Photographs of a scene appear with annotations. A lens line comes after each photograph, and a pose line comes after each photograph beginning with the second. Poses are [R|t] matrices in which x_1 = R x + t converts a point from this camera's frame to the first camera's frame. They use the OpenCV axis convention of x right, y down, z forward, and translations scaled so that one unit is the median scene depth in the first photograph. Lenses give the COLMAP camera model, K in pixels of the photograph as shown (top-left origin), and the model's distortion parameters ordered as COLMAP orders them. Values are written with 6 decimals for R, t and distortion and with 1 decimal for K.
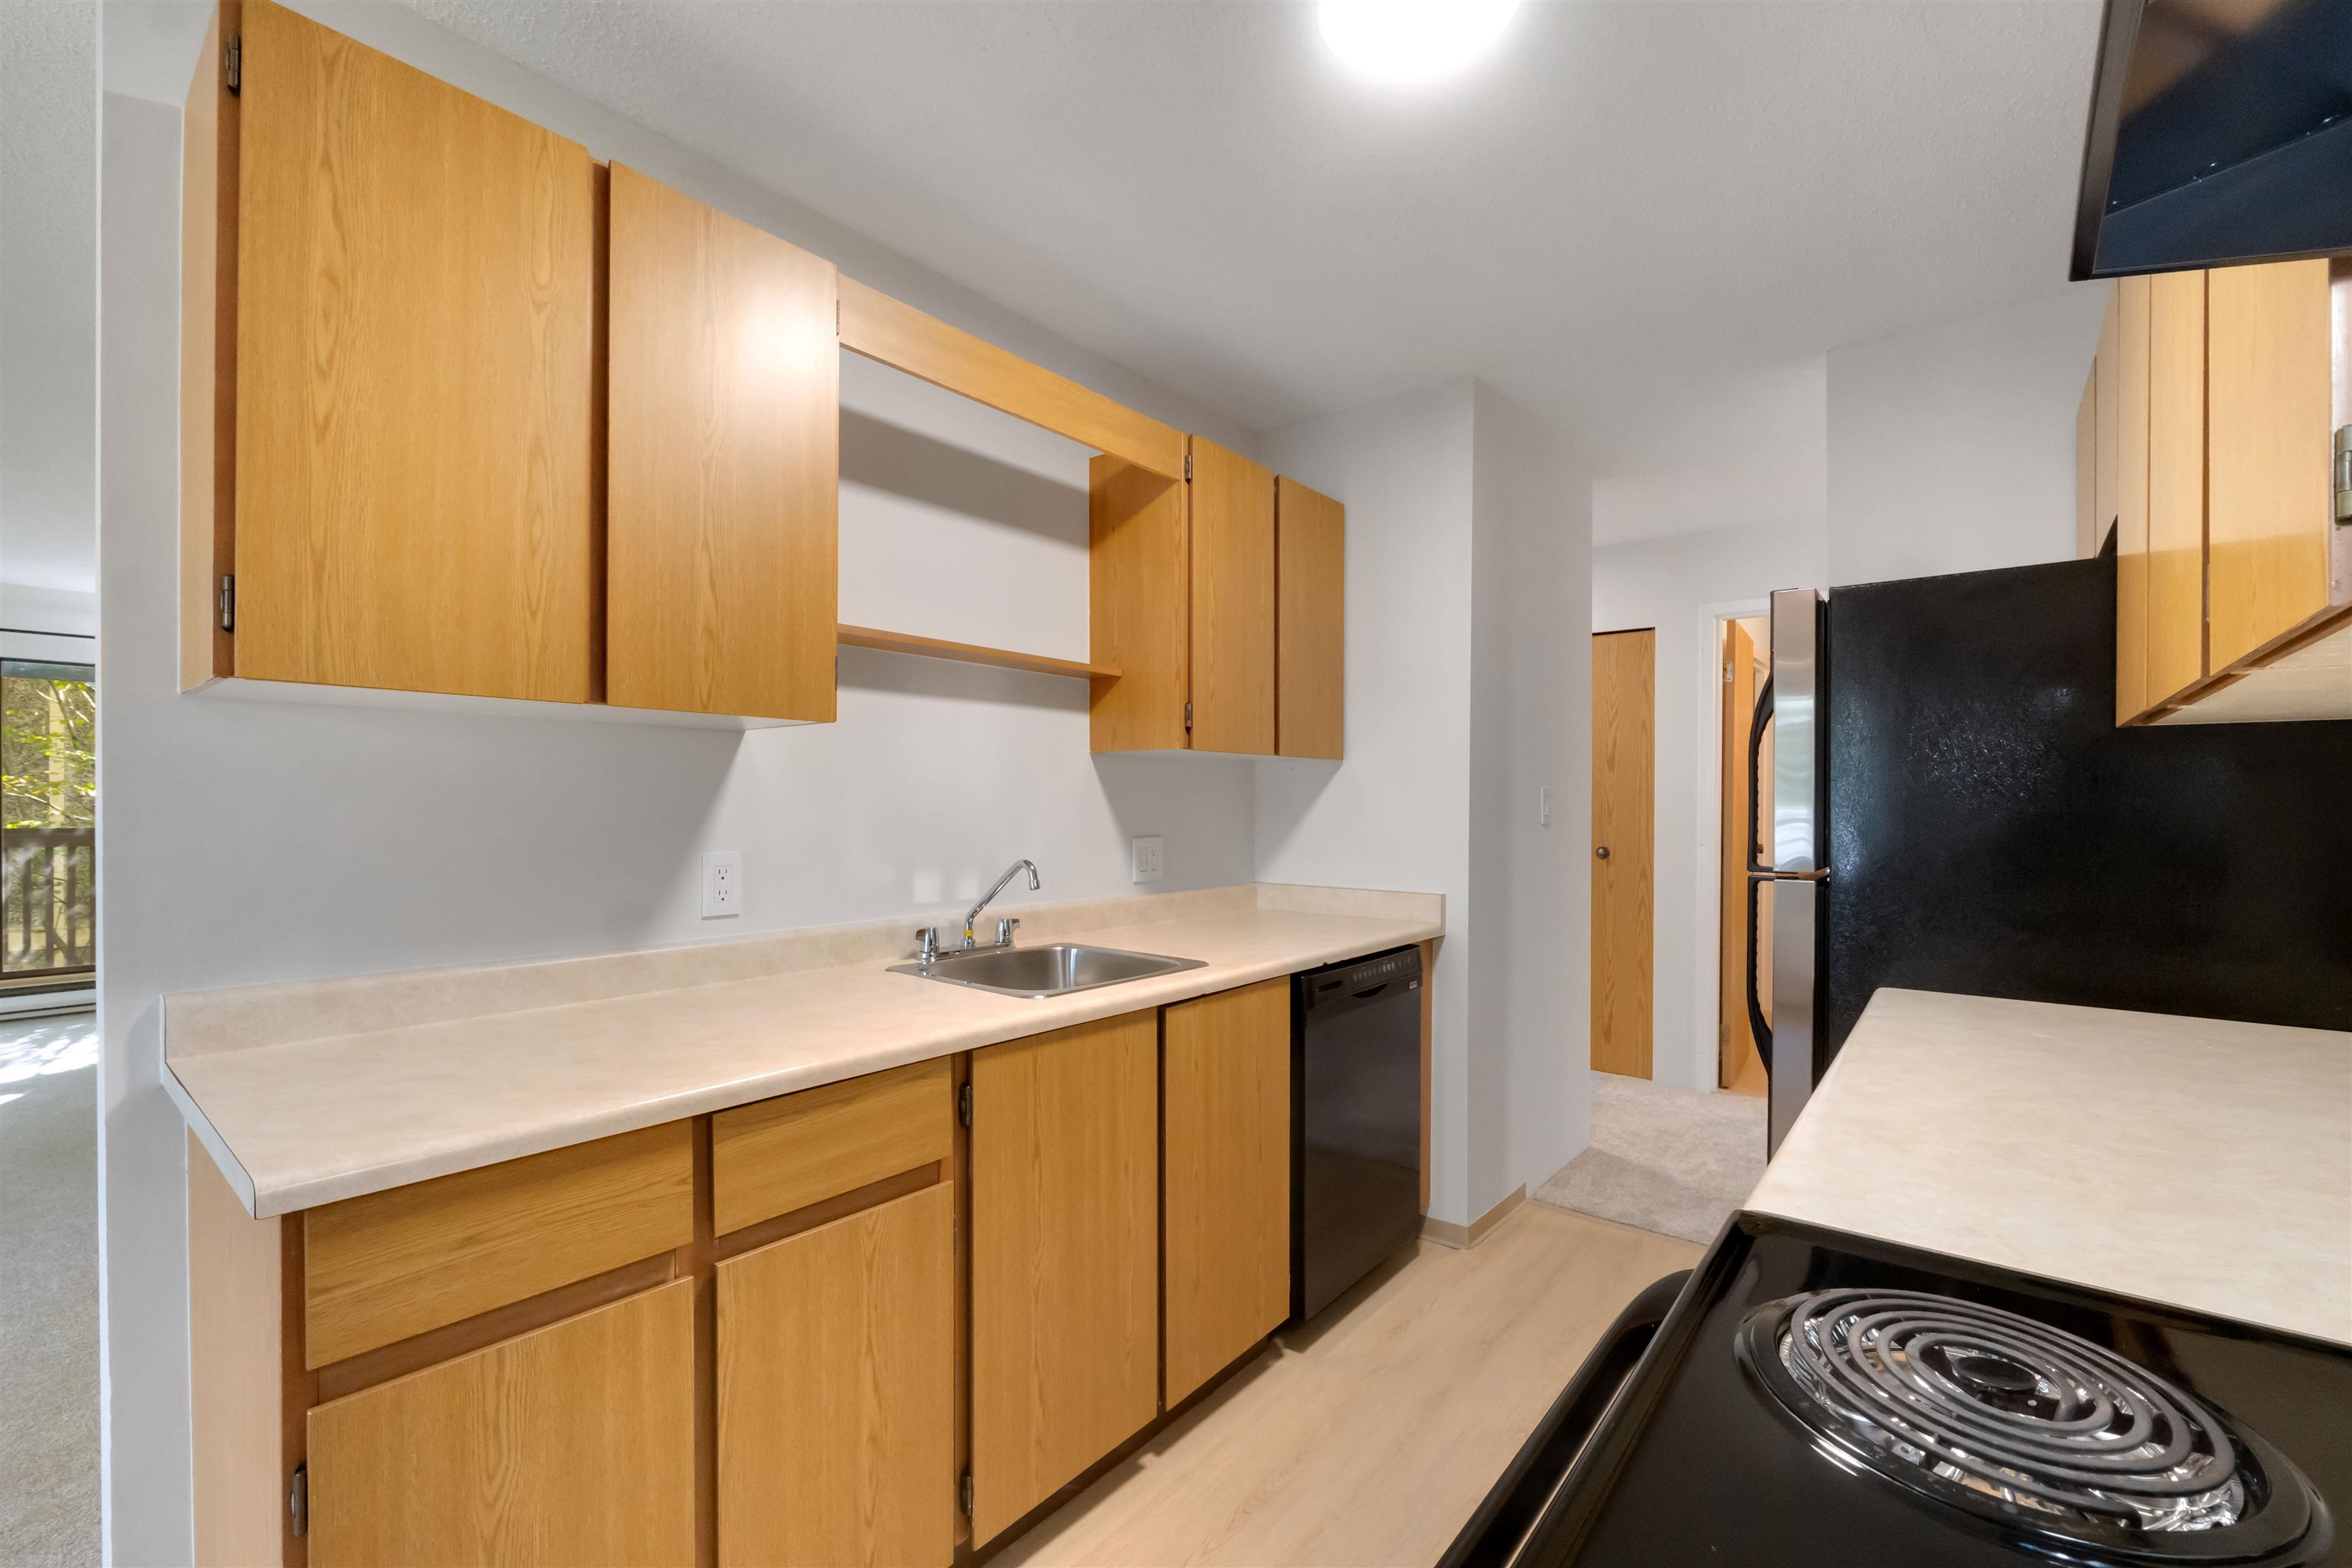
lens RADIAL K [[993.4, 0, 1185.6], [0, 993.4, 804.8], [0, 0, 1]] dist [-0.002613, -0.000654]
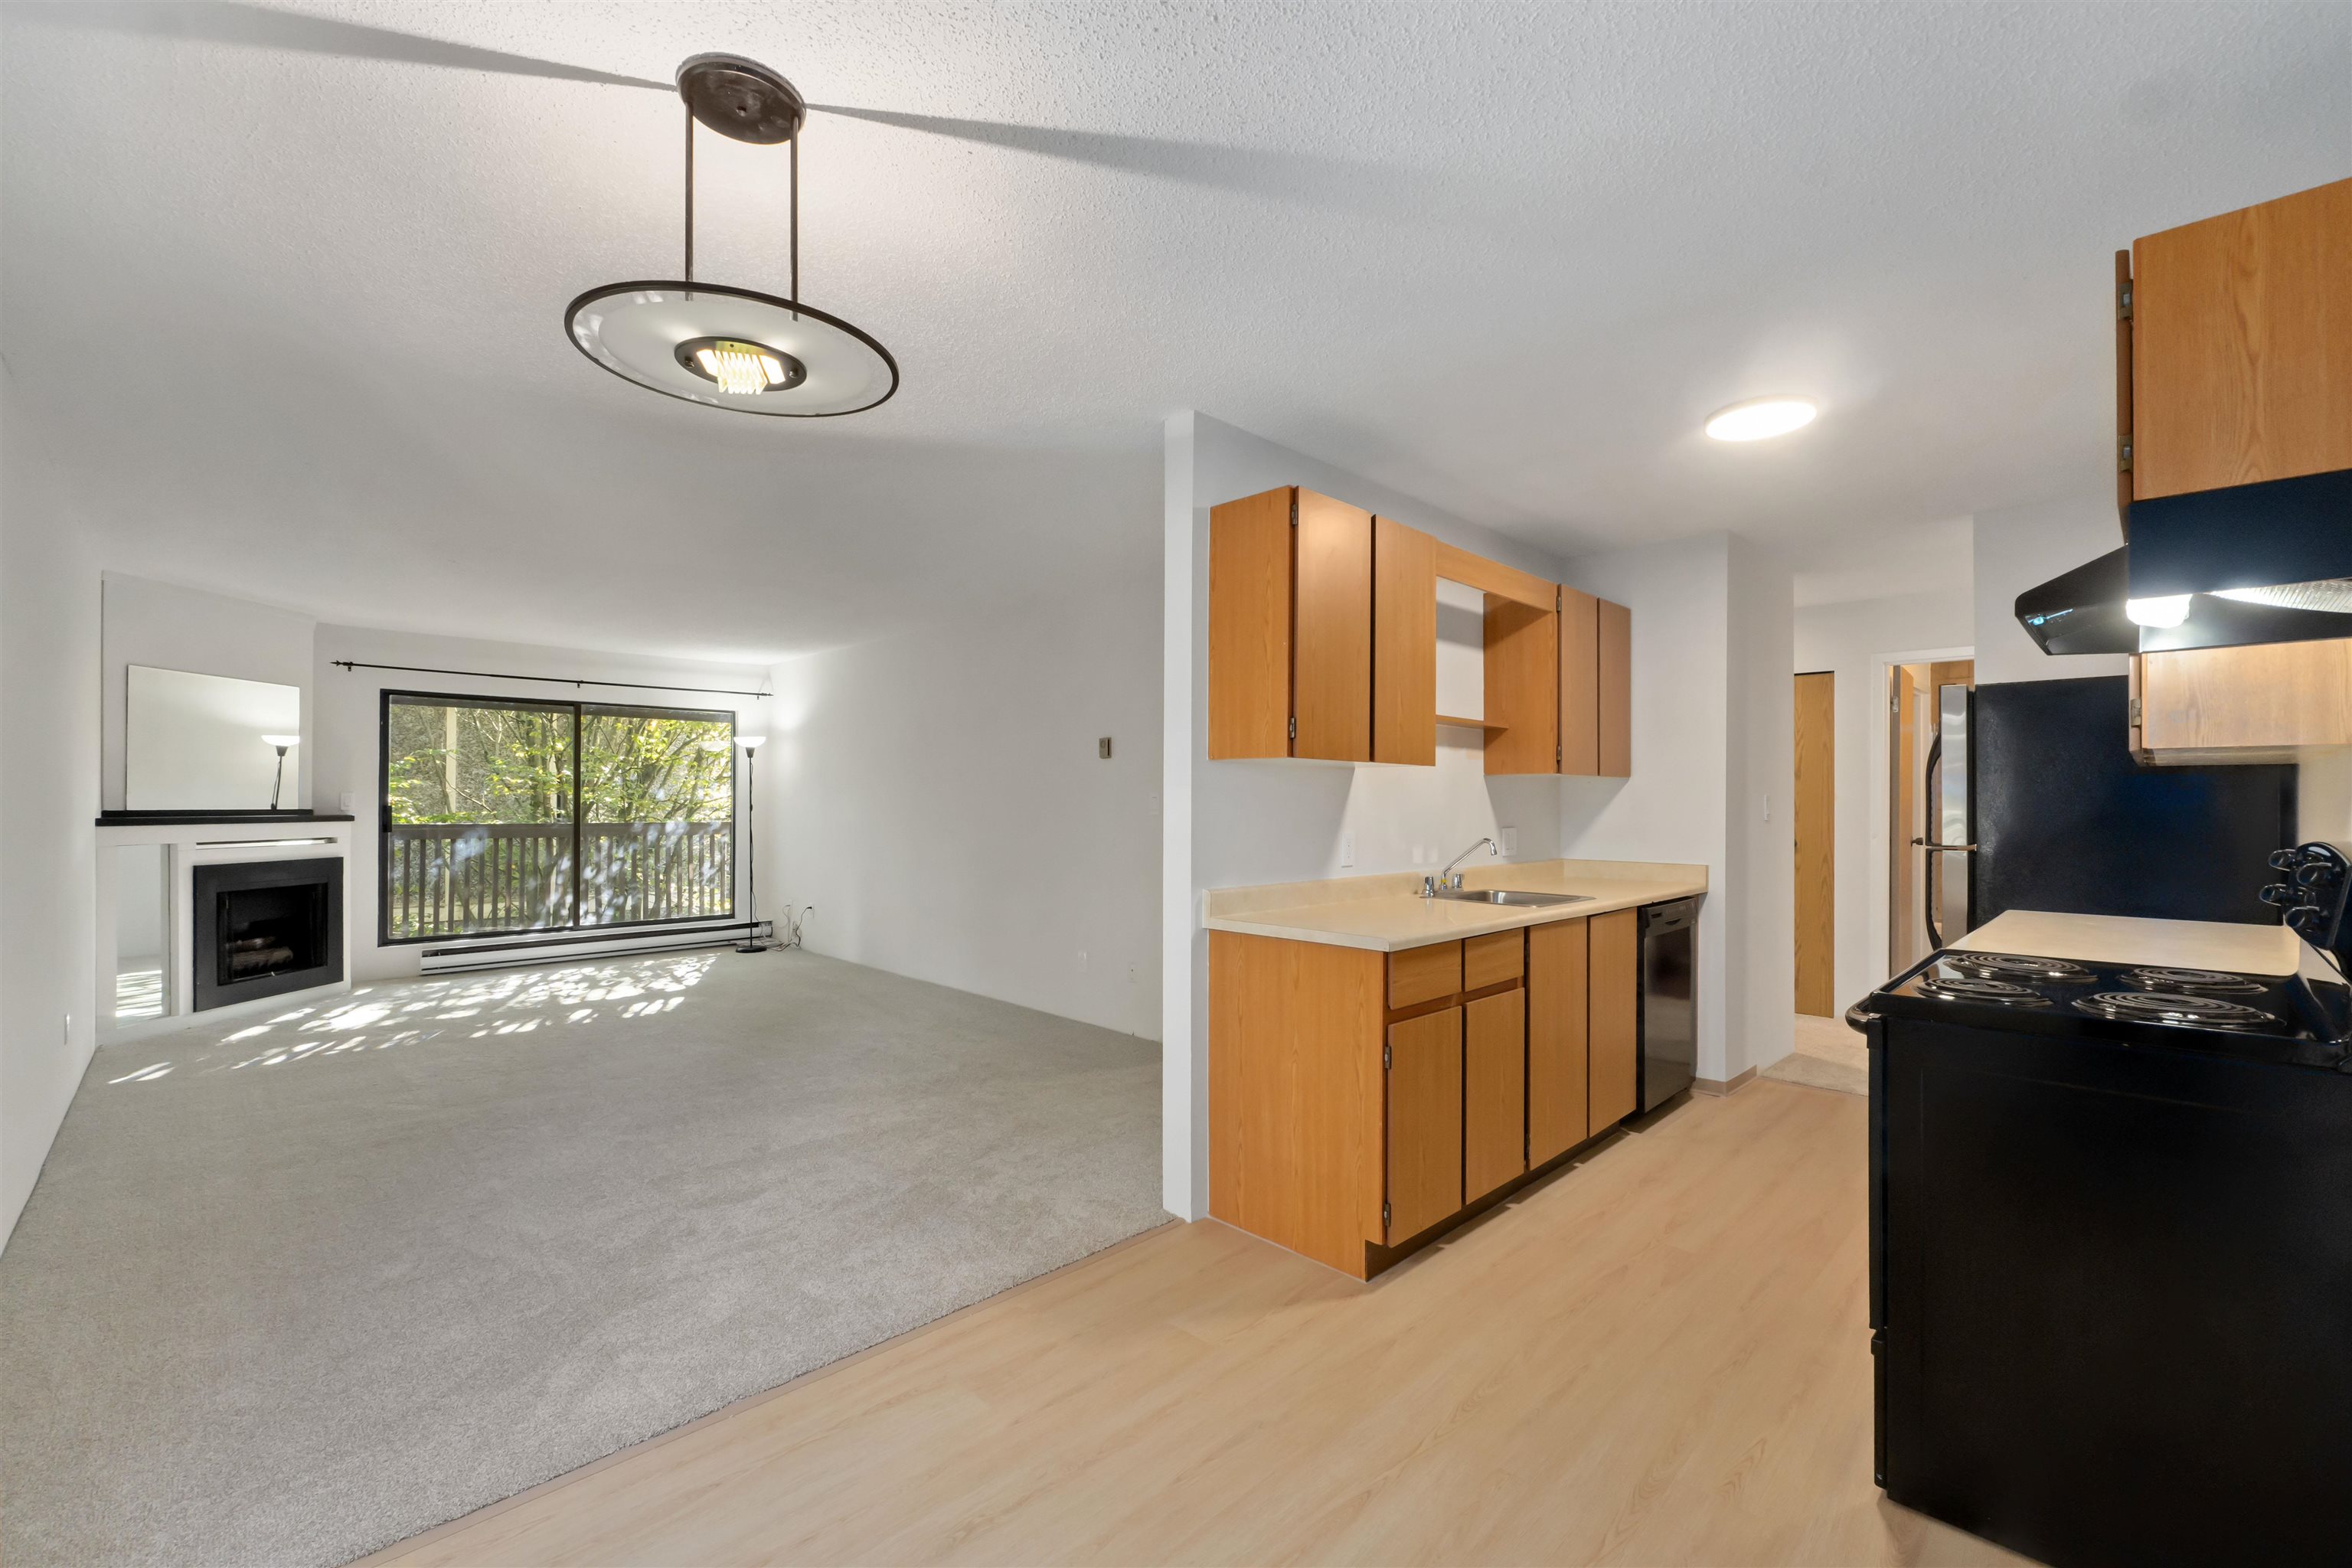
lens RADIAL K [[993.4, 0, 1172.6], [0, 993.4, 792.7], [0, 0, 1]] dist [-0.002613, -0.000654]
pose [[0.993925, -0.000176, -0.110062, -0.483455], [-0.001088, 0.999934, -0.011425, -0.004733], [0.110057, 0.011475, 0.993859, -0.761237]]
